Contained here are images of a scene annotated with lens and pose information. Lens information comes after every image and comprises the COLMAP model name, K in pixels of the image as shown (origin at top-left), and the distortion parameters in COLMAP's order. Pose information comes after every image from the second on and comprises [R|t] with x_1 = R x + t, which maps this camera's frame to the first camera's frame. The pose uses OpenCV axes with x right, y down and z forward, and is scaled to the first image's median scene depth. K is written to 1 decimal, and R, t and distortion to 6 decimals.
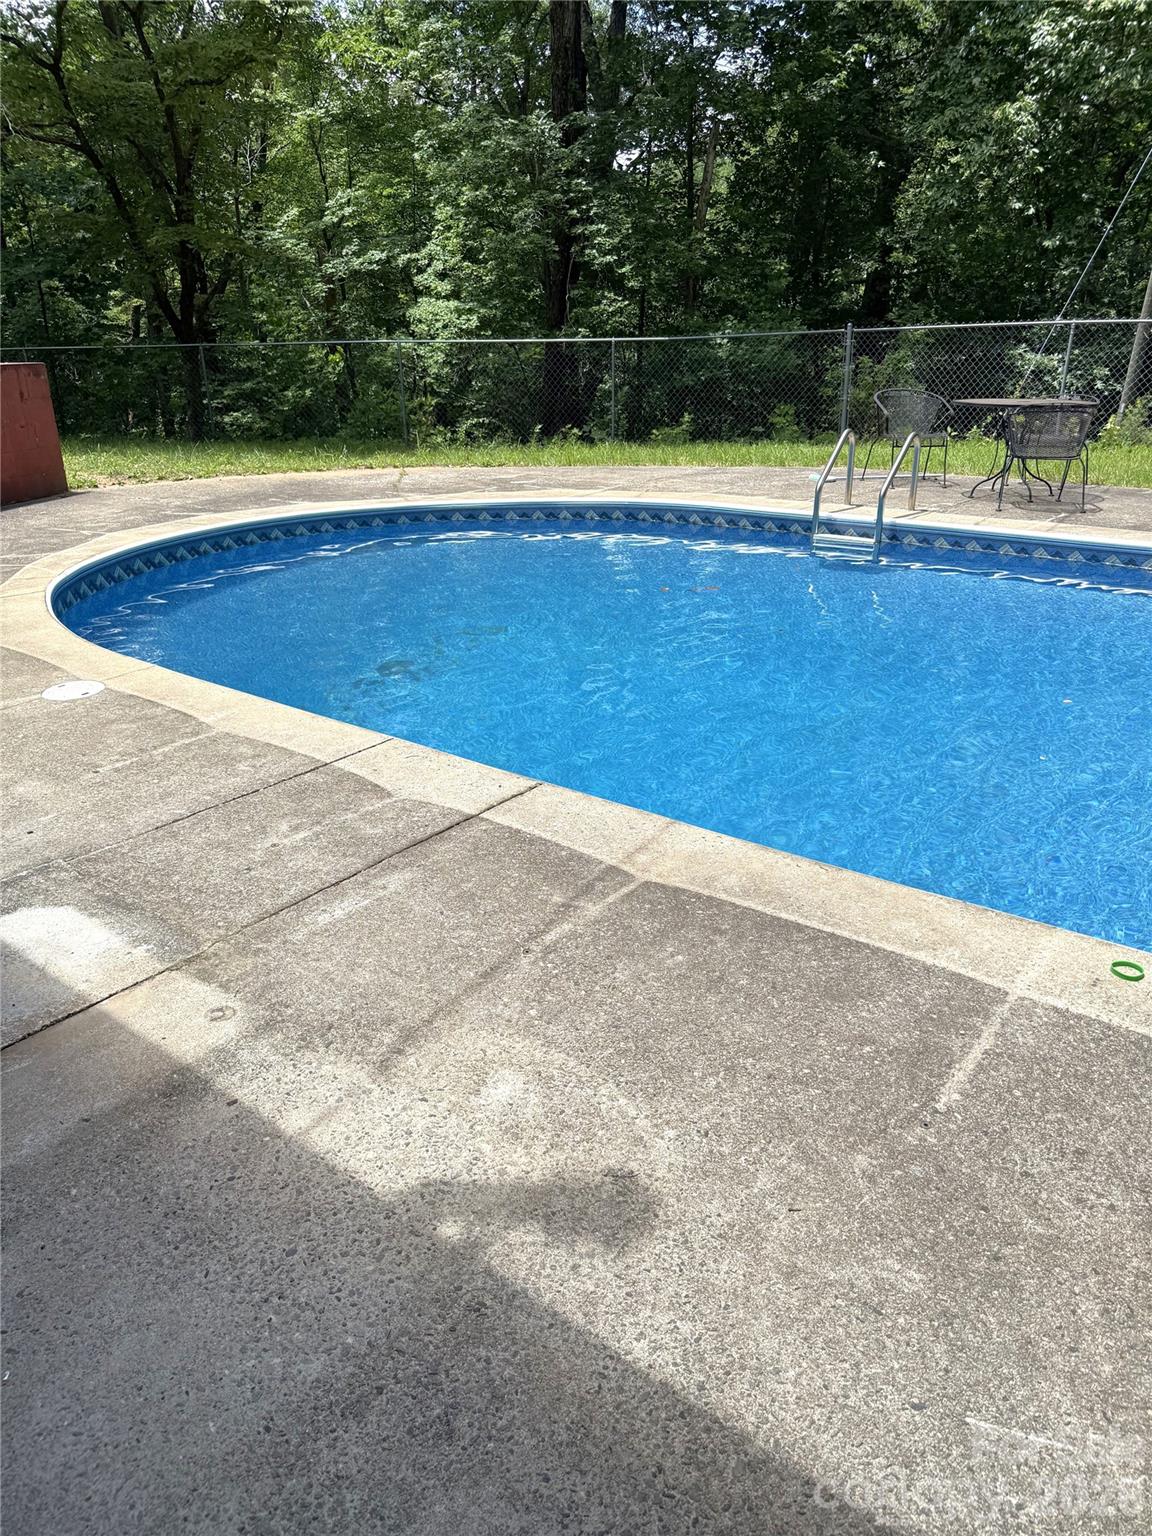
lens RADIAL K [[1081.5, 0, 569.2], [0, 1081.5, 764.4], [0, 0, 1]] dist [0.066531, -0.076120]
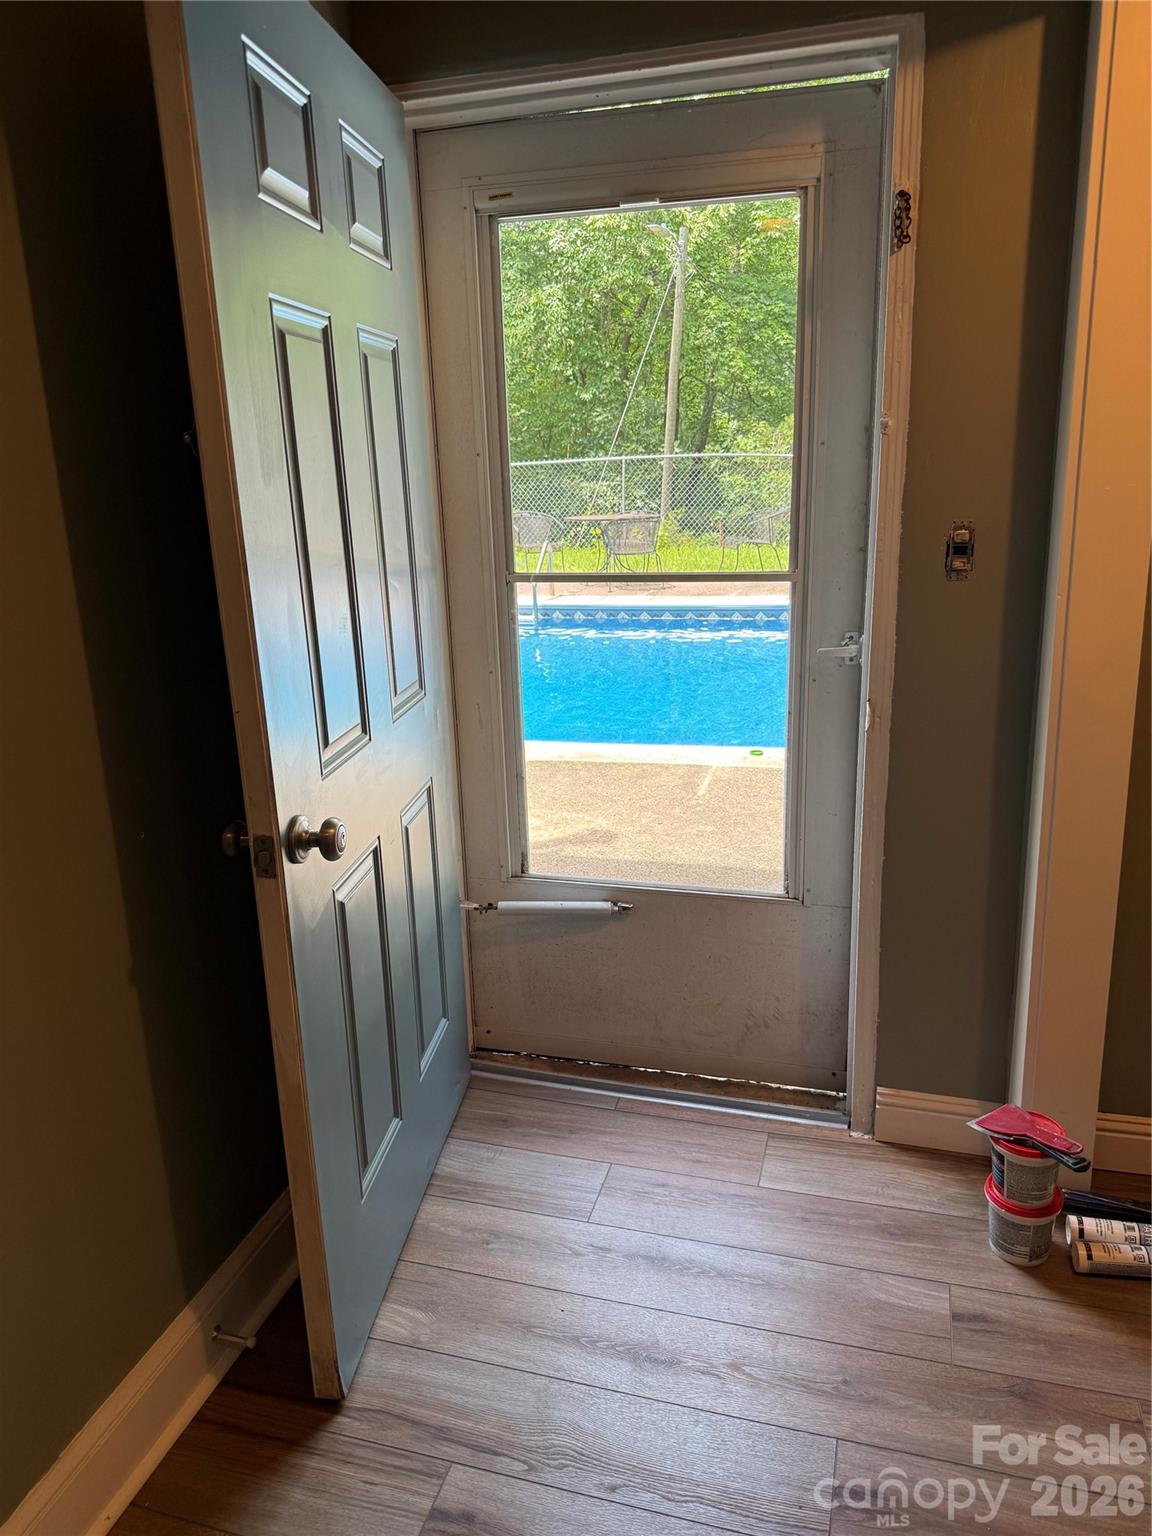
lens RADIAL K [[1081.5, 0, 585.5], [0, 1081.5, 768.2], [0, 0, 1]] dist [0.066531, -0.076120]
pose [[0.923091, -0.132931, 0.360876, -0.086016], [0.170299, 0.982636, -0.073650, 0.045132], [-0.344820, 0.129443, 0.929701, -0.130789]]
